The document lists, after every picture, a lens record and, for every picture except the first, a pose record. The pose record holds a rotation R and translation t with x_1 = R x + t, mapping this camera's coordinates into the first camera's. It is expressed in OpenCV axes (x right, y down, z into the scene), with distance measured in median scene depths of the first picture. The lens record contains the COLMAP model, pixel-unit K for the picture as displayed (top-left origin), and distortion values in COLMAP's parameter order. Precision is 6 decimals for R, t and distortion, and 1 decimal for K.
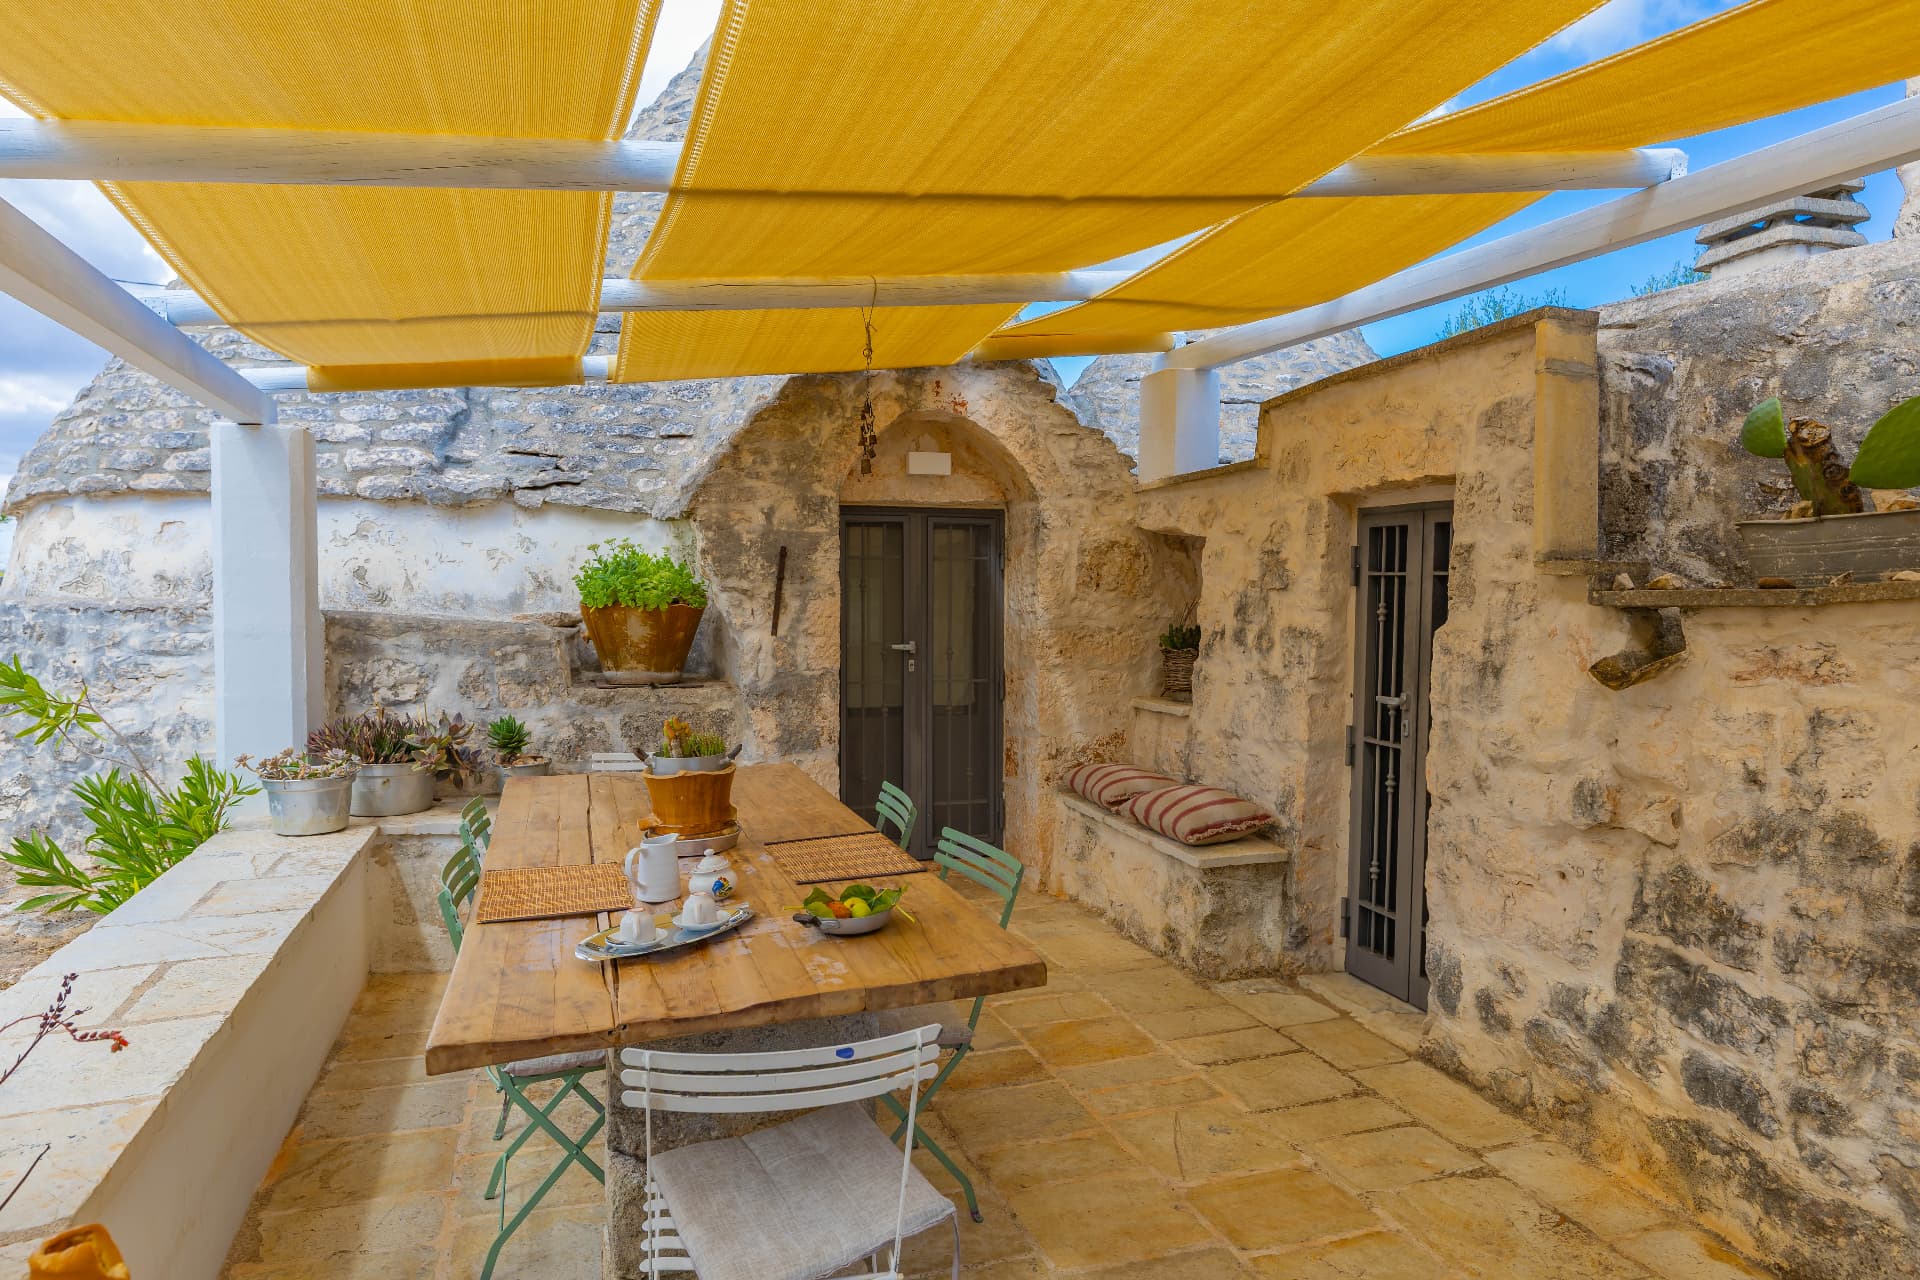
lens RADIAL K [[1160.4, 0, 956.7], [0, 1160.4, 643.6], [0, 0, 1]] dist [-0.000945, 0.000255]
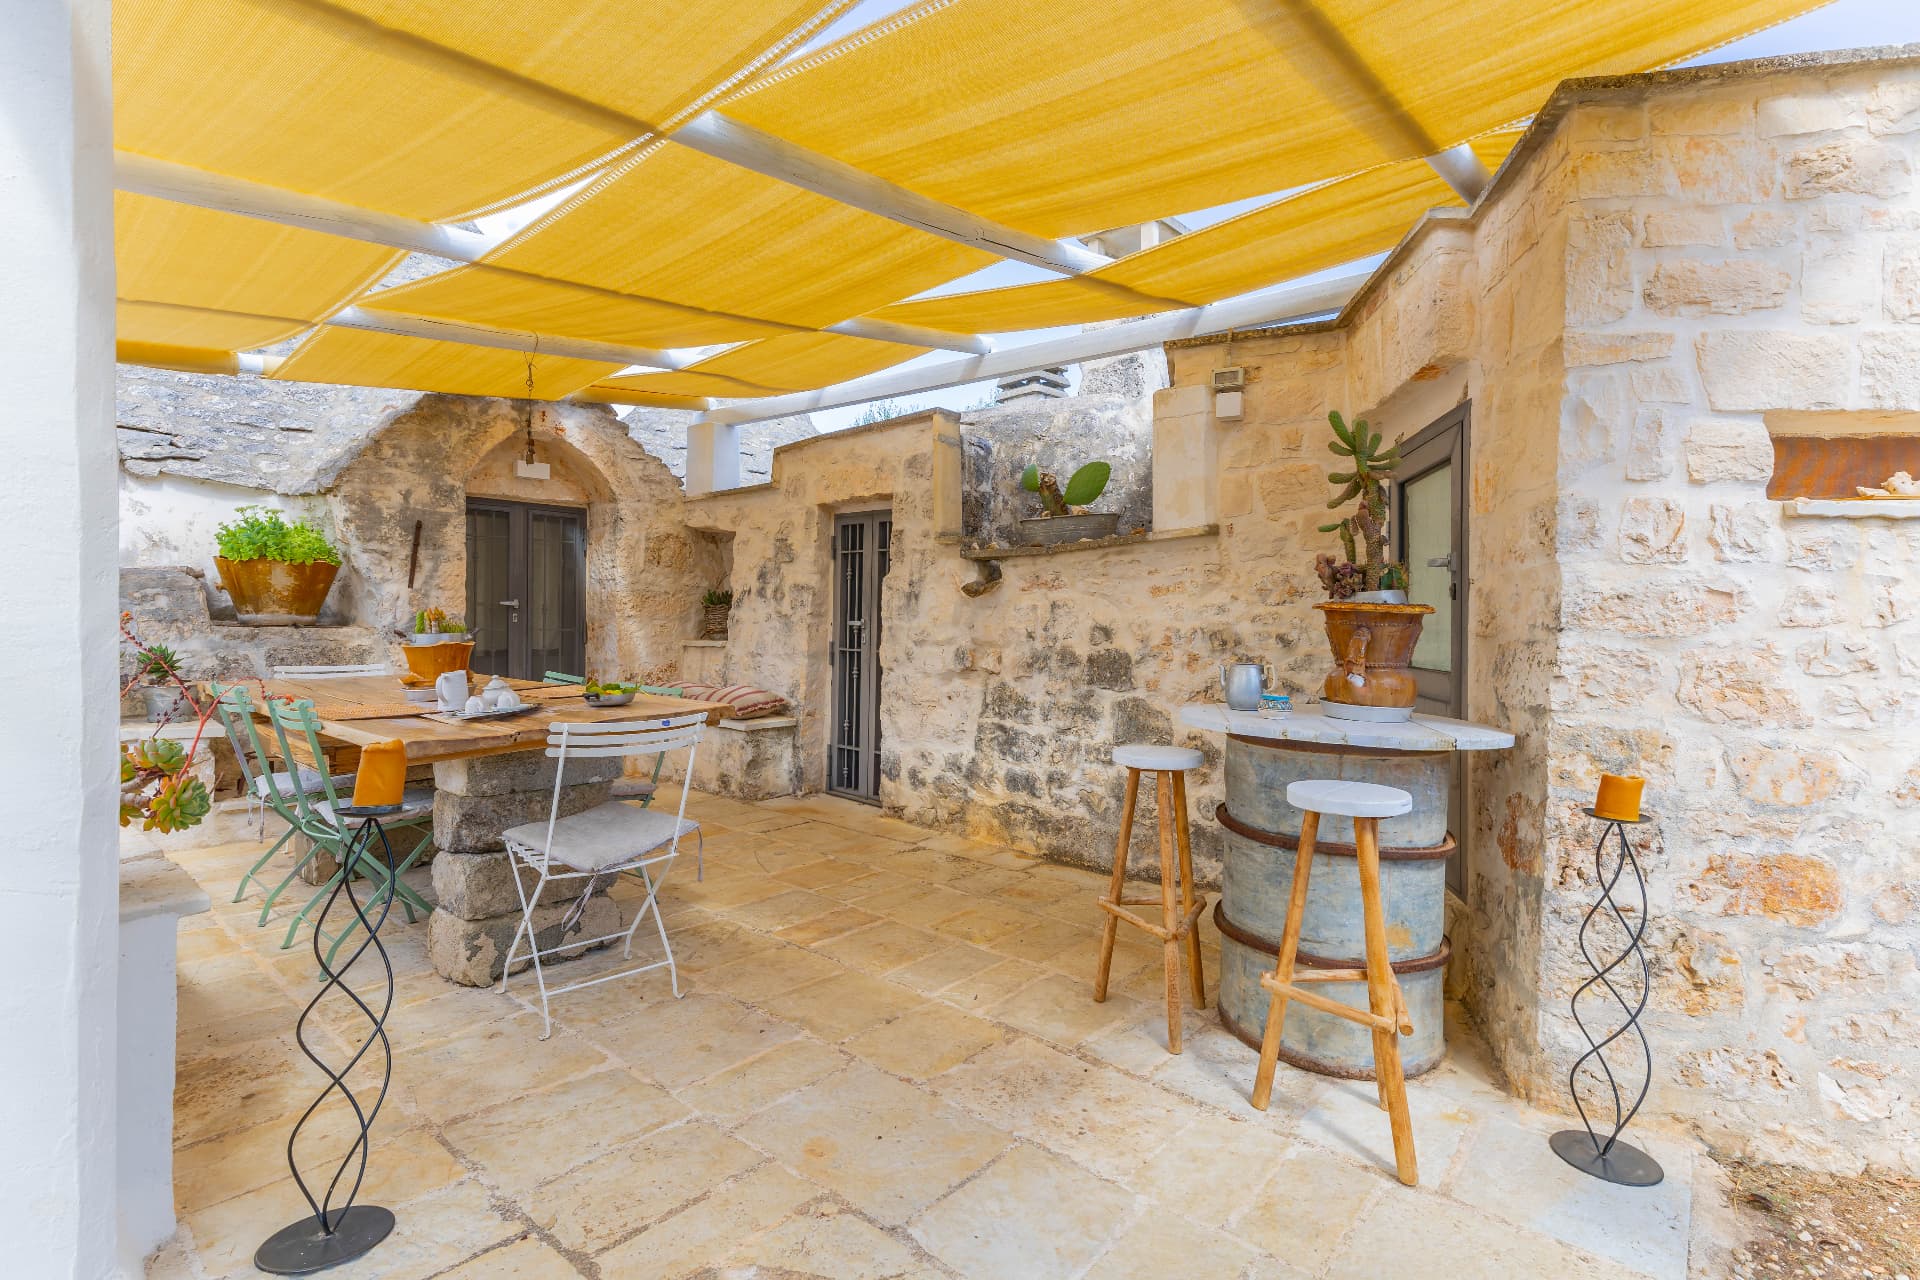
lens RADIAL K [[900.9, 0, 956.2], [0, 900.9, 625.4], [0, 0, 1]] dist [0.018959, 0.000045]
pose [[0.861822, 0.001539, 0.507208, -0.170747], [0.016245, 0.999399, -0.030635, 0.089852], [-0.506950, 0.034641, 0.861279, -0.226500]]
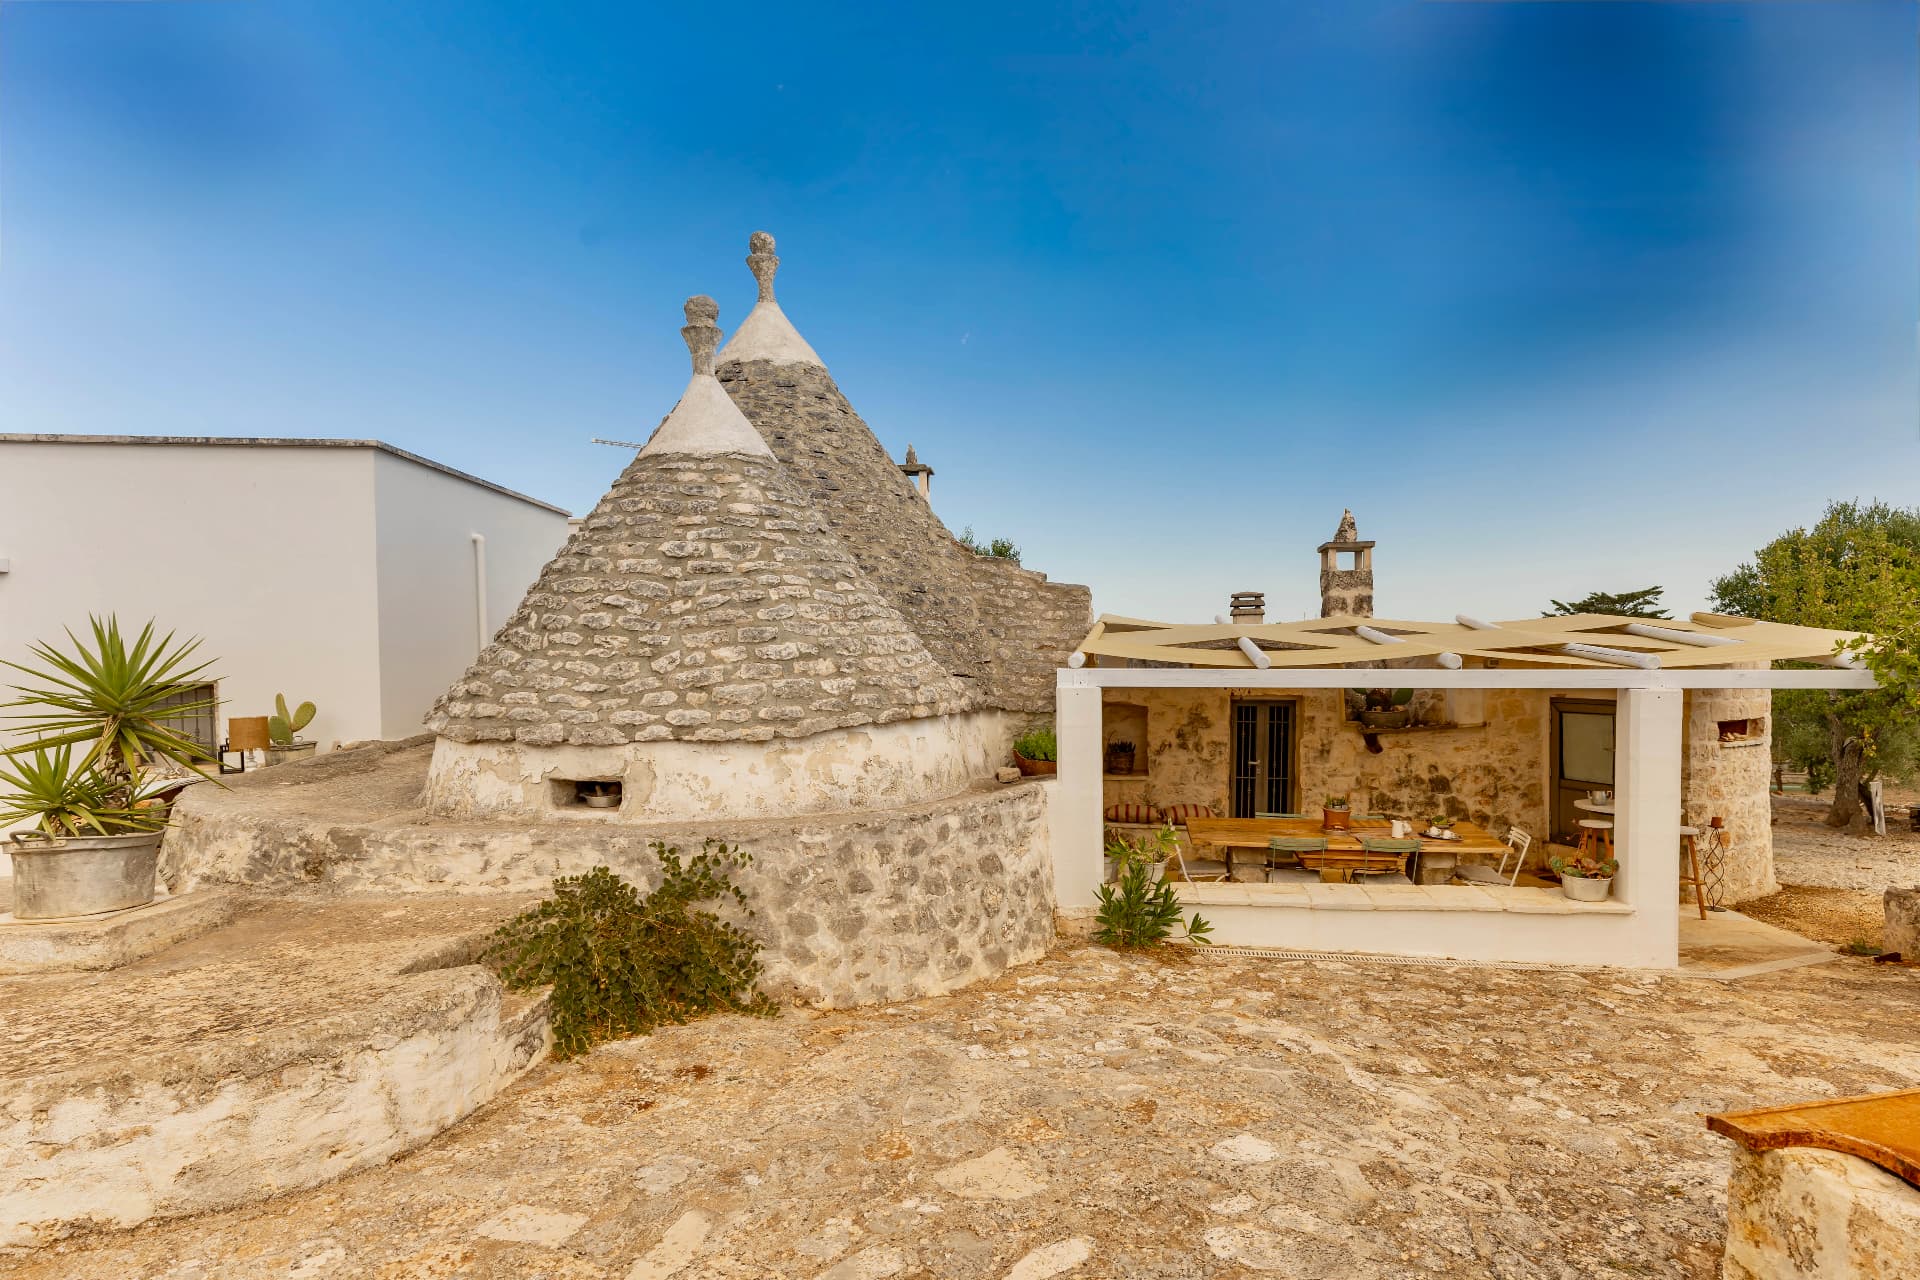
lens RADIAL K [[977.9, 0, 1017.2], [0, 977.9, 674.1], [0, 0, 1]] dist [0.026207, -0.003246]
pose [[0.417961, -0.031755, 0.907910, -2.104952], [0.049306, 0.998709, 0.012233, -0.234361], [-0.907126, 0.039653, 0.418987, 0.443748]]
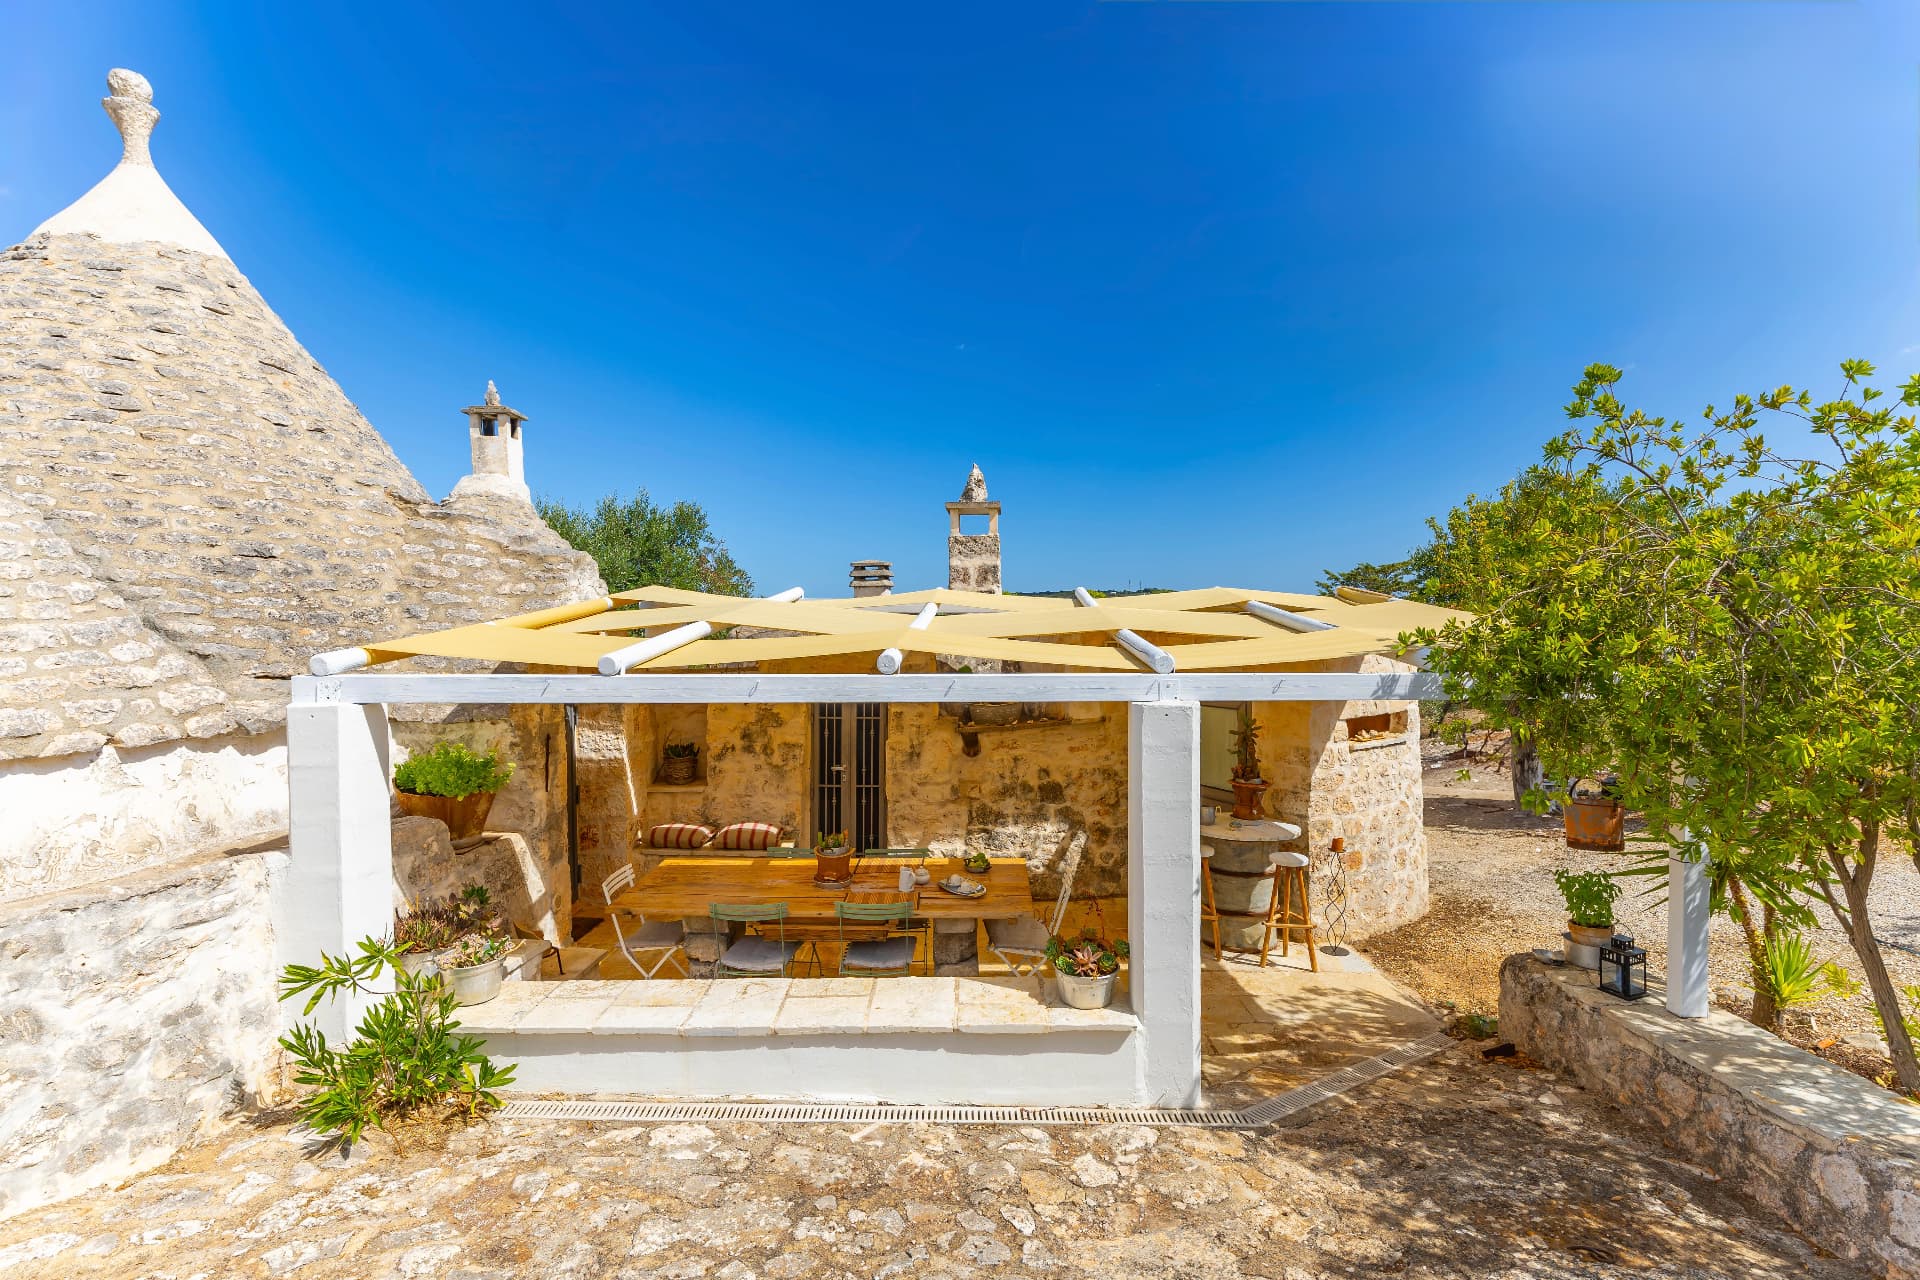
lens RADIAL K [[900.9, 0, 957.2], [0, 900.9, 629.6], [0, 0, 1]] dist [0.018959, 0.000045]
pose [[0.337915, -0.025612, 0.940828, -1.297859], [0.050959, 0.998661, 0.008884, -0.241866], [-0.939796, 0.044941, 0.338768, 0.072004]]
